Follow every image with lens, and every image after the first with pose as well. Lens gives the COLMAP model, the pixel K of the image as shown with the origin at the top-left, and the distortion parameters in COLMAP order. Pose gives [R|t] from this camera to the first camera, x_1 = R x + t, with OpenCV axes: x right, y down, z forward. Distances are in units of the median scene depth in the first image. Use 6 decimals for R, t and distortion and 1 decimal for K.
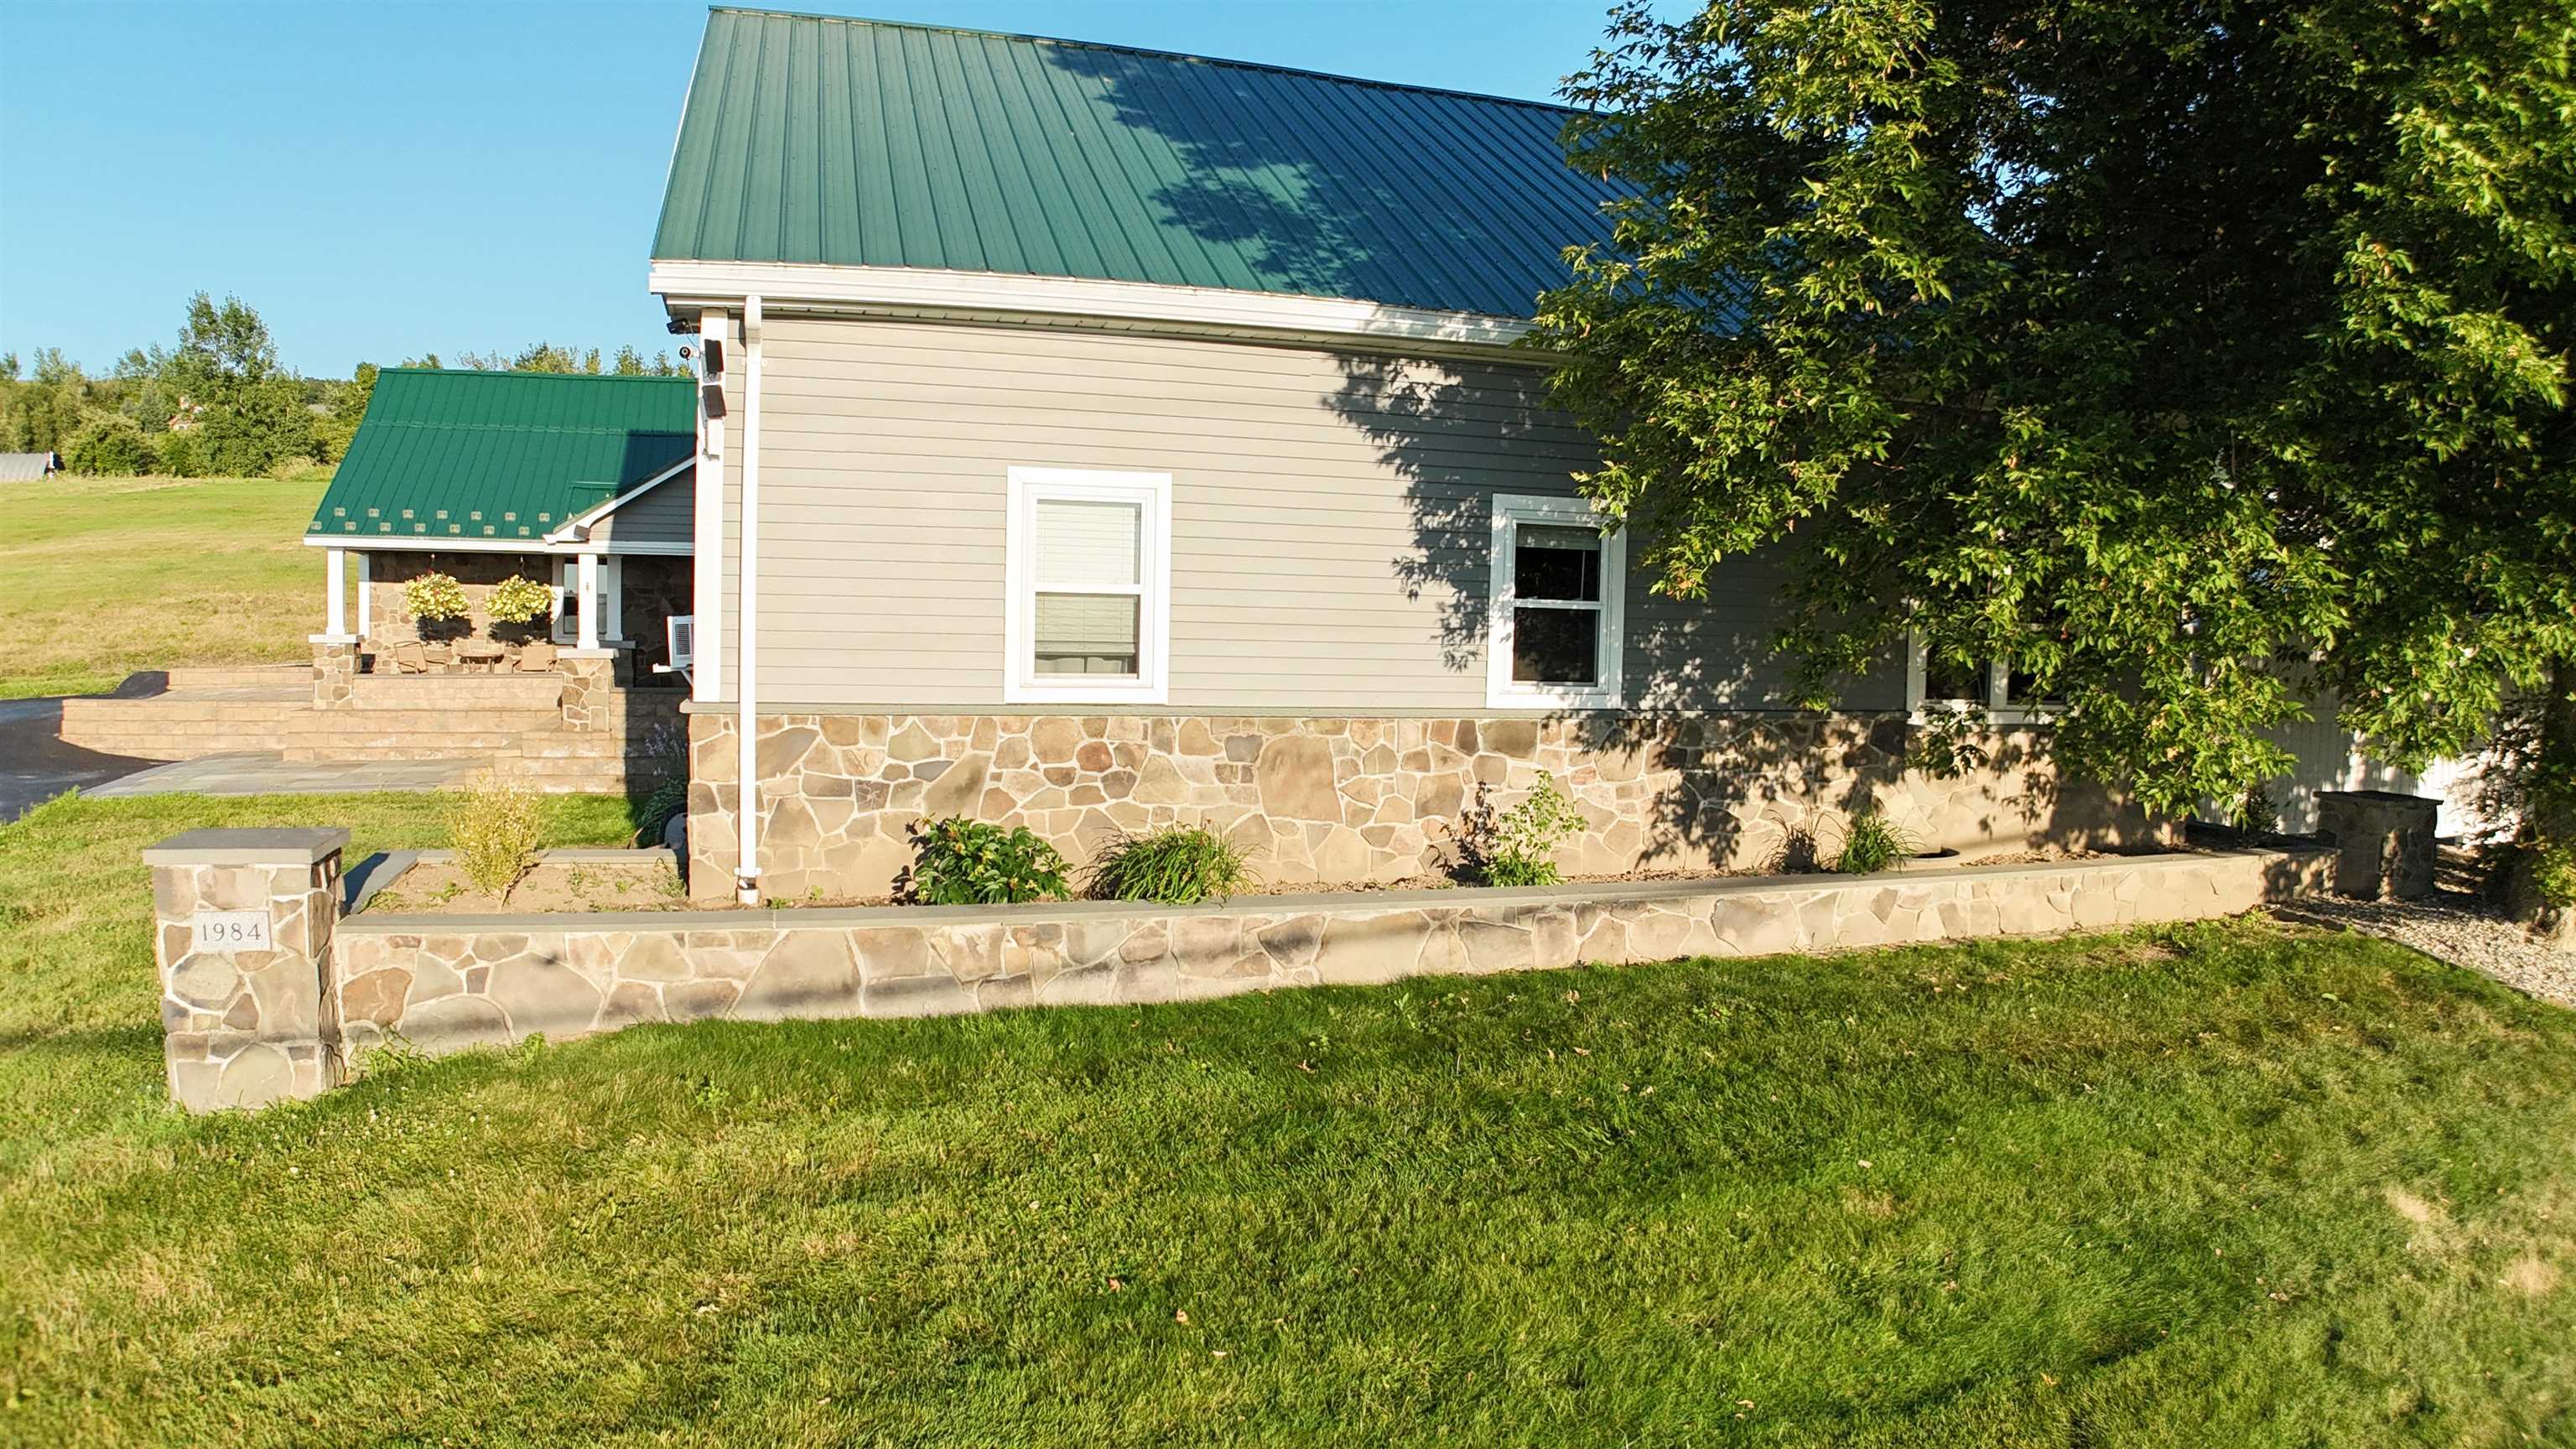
lens RADIAL K [[1586.1, 0, 1286.8], [0, 1586.1, 714.3], [0, 0, 1]] dist [-0.180017, 0.013600]
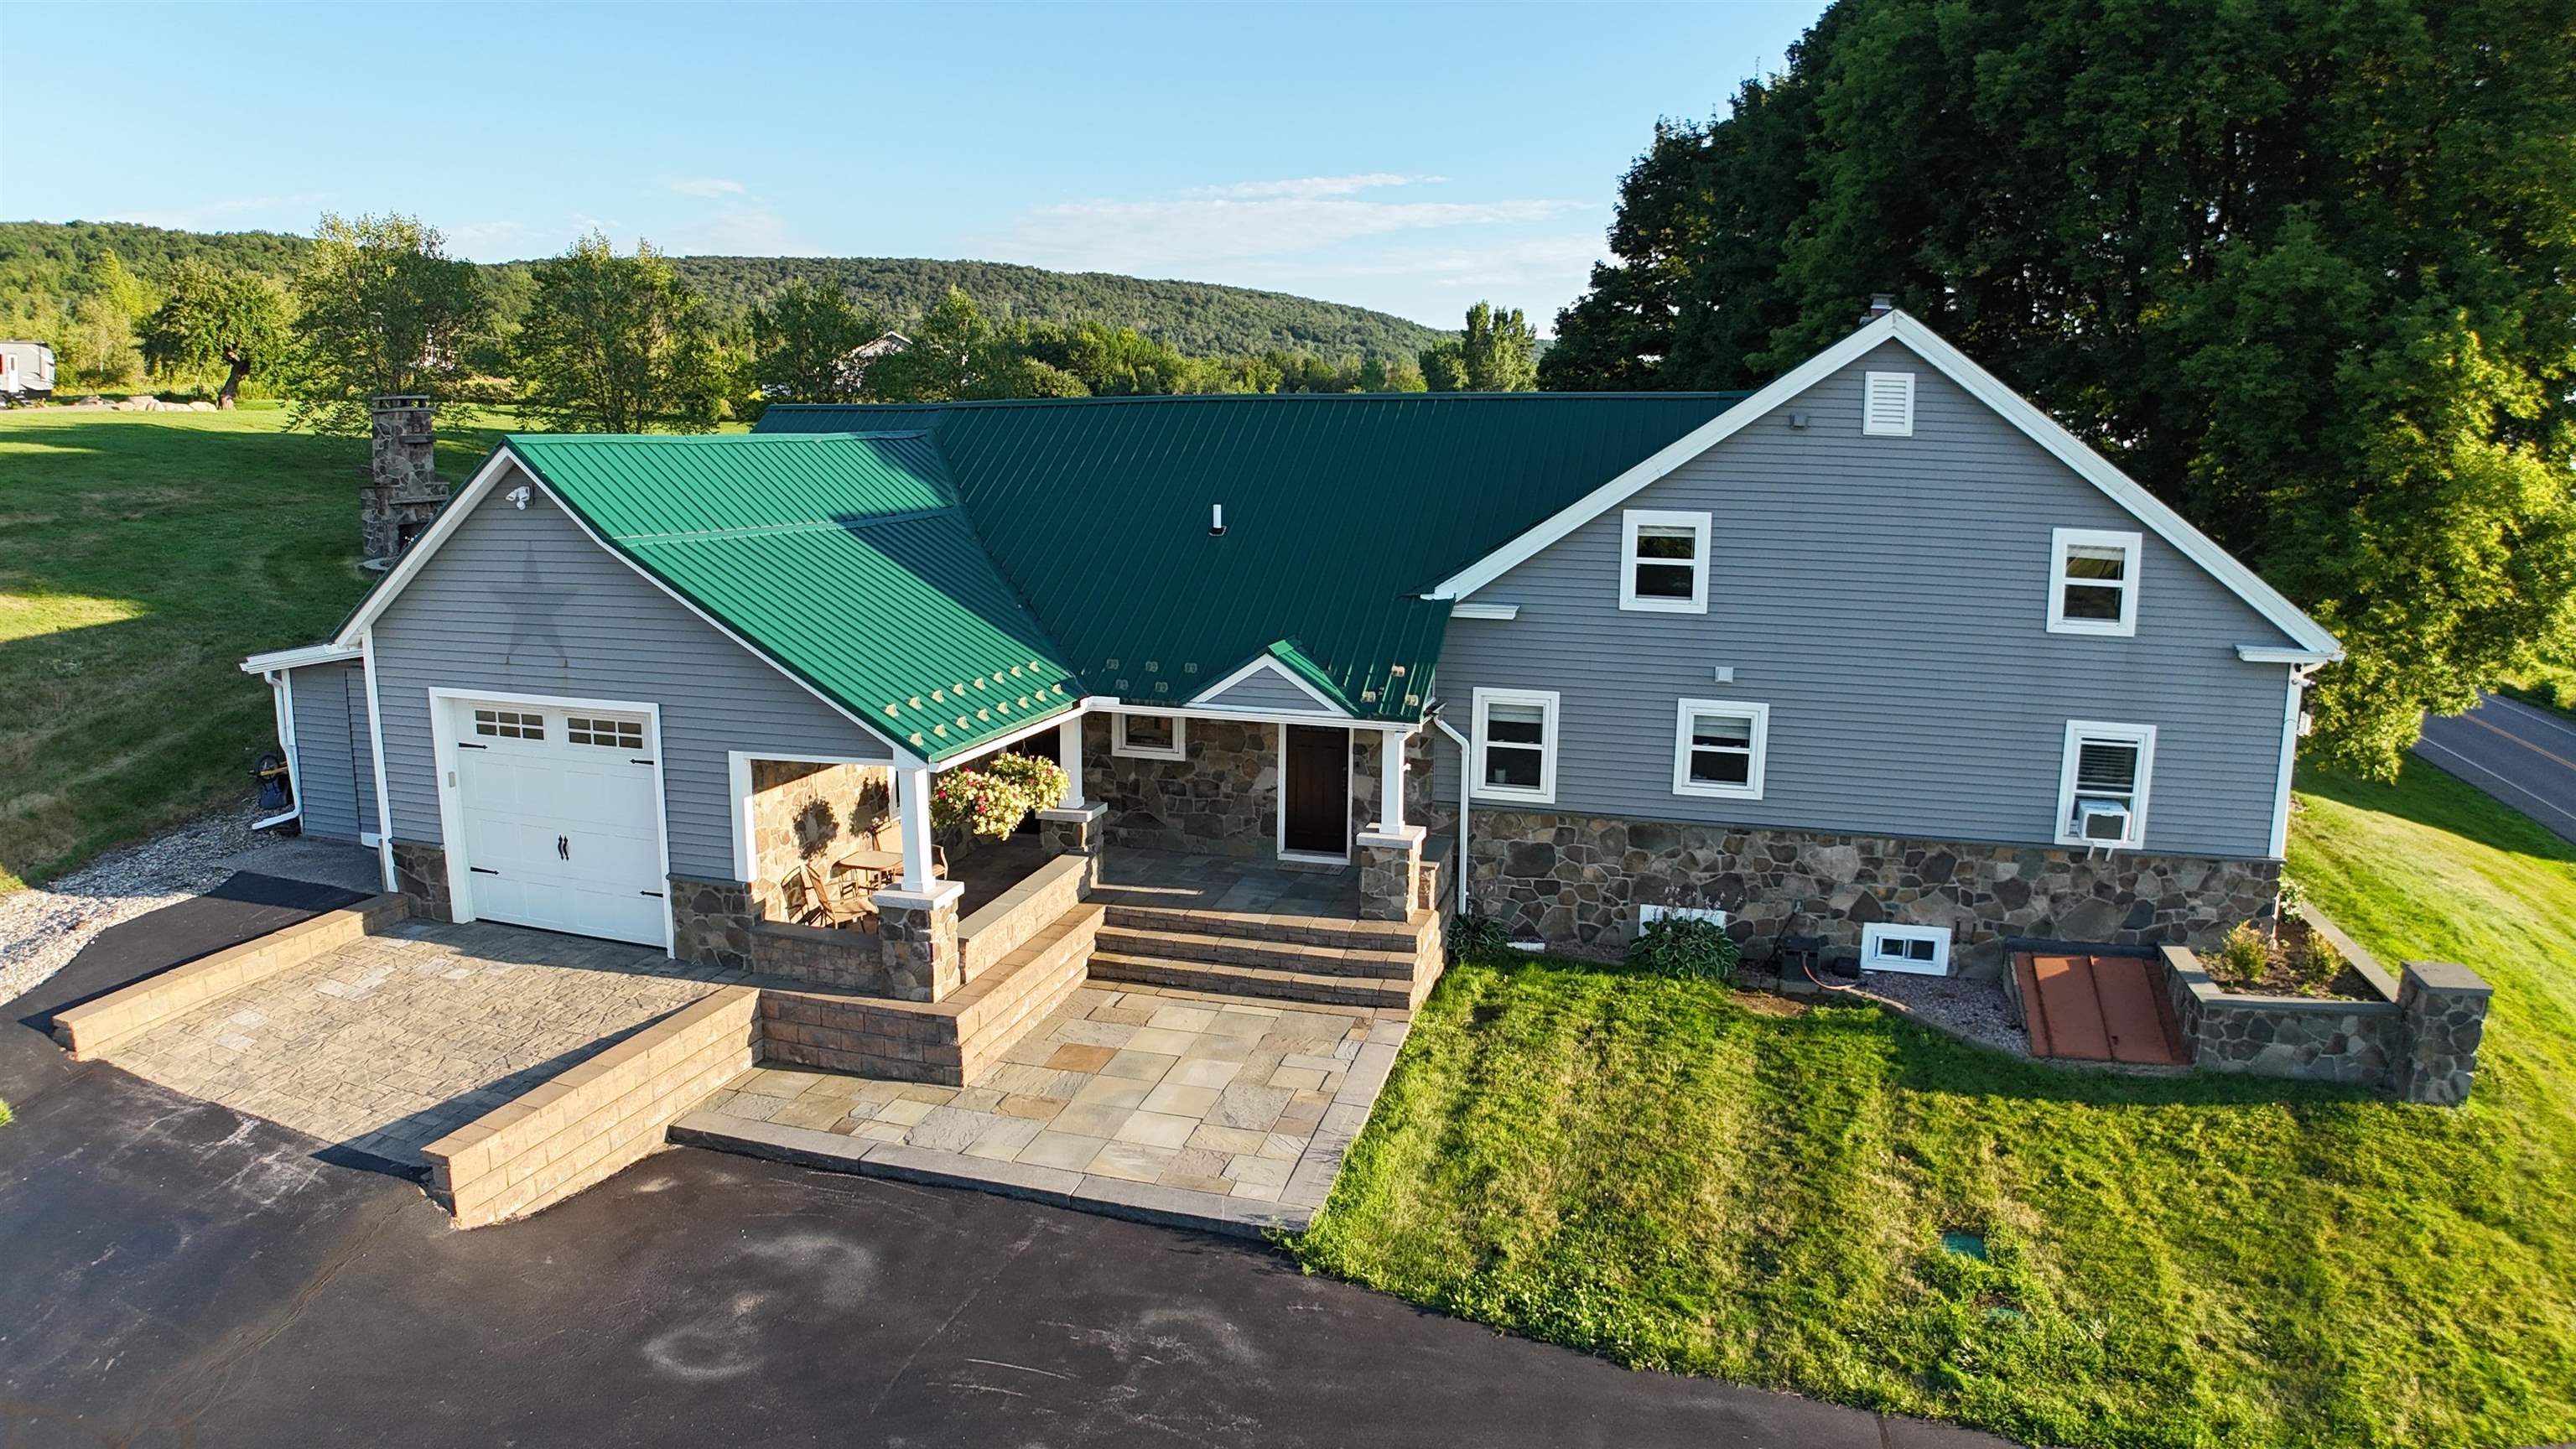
lens RADIAL K [[1586.1, 0, 1282.5], [0, 1586.1, 714.3], [0, 0, 1]] dist [-0.180017, 0.013600]
pose [[0.559066, -0.156139, 0.814288, -2.293671], [0.052068, 0.986781, 0.153466, -0.480508], [-0.827486, -0.043399, 0.559806, 0.921601]]
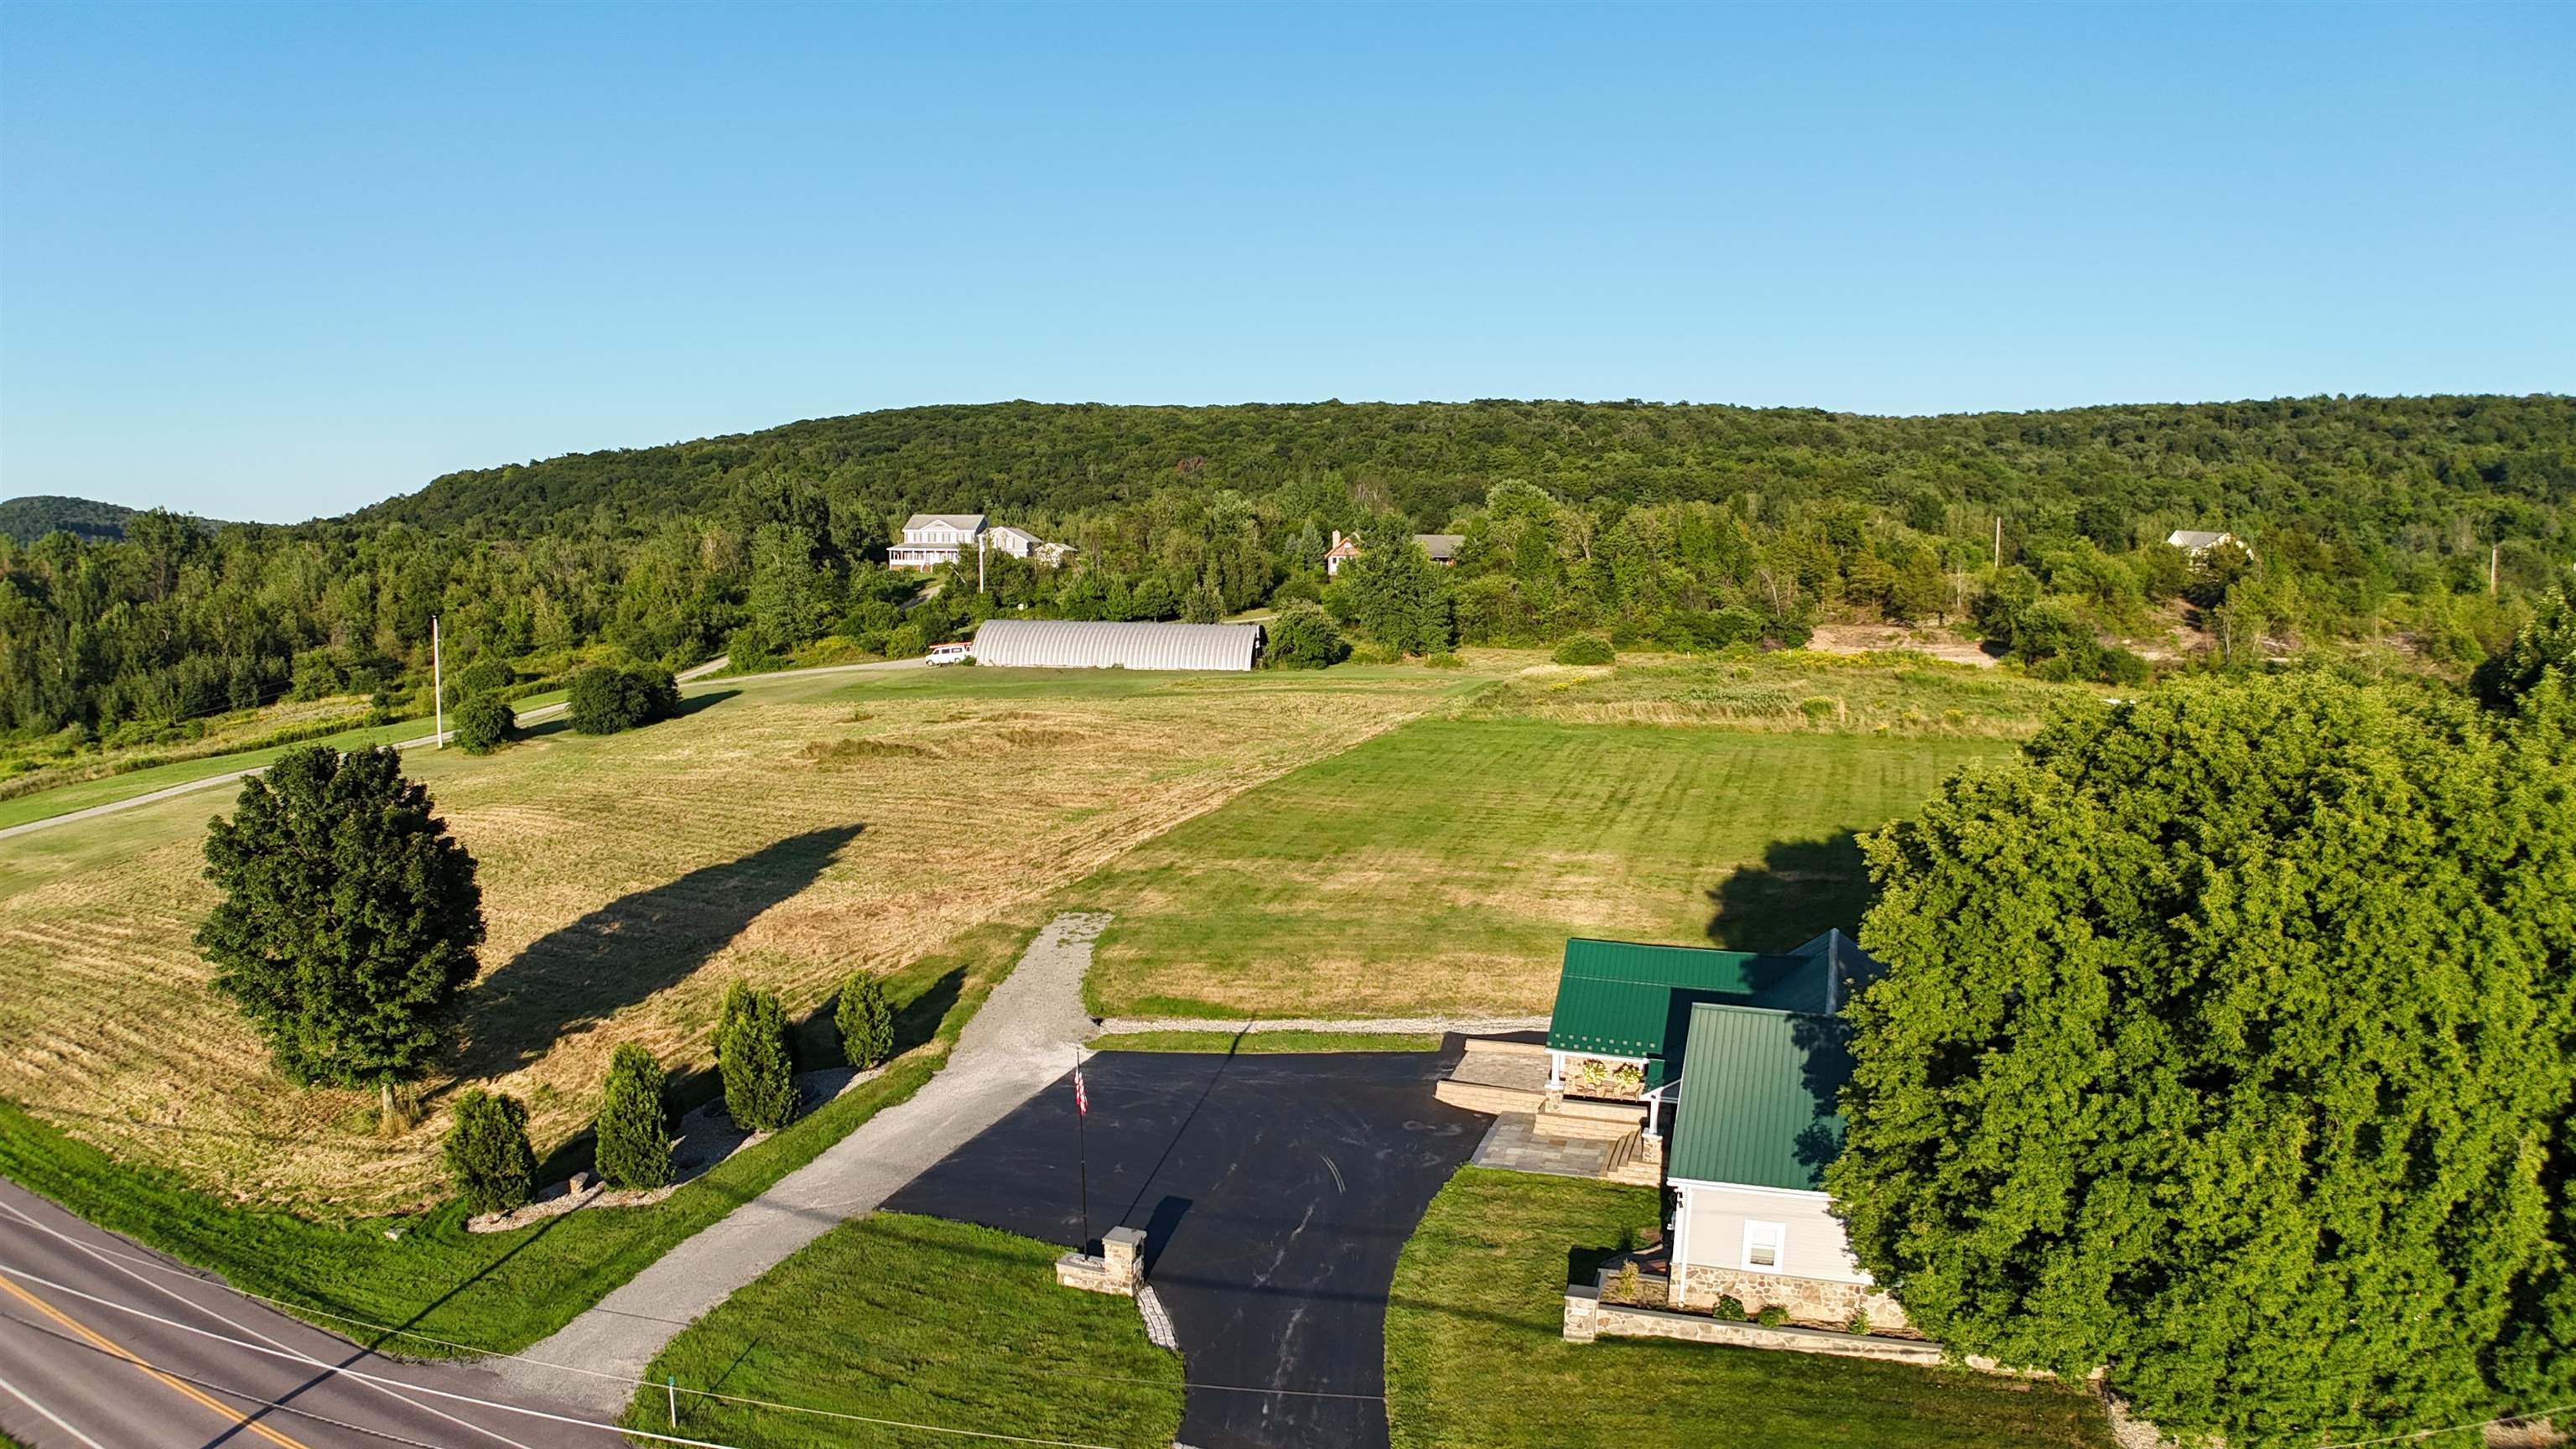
lens RADIAL K [[1586.1, 0, 1289.5], [0, 1586.1, 718.4], [0, 0, 1]] dist [-0.180017, 0.013600]
pose [[0.792481, 0.044771, -0.608251, 1.263992], [-0.033966, 0.998994, 0.029280, -1.535315], [0.608950, -0.002544, 0.793205, -2.954312]]
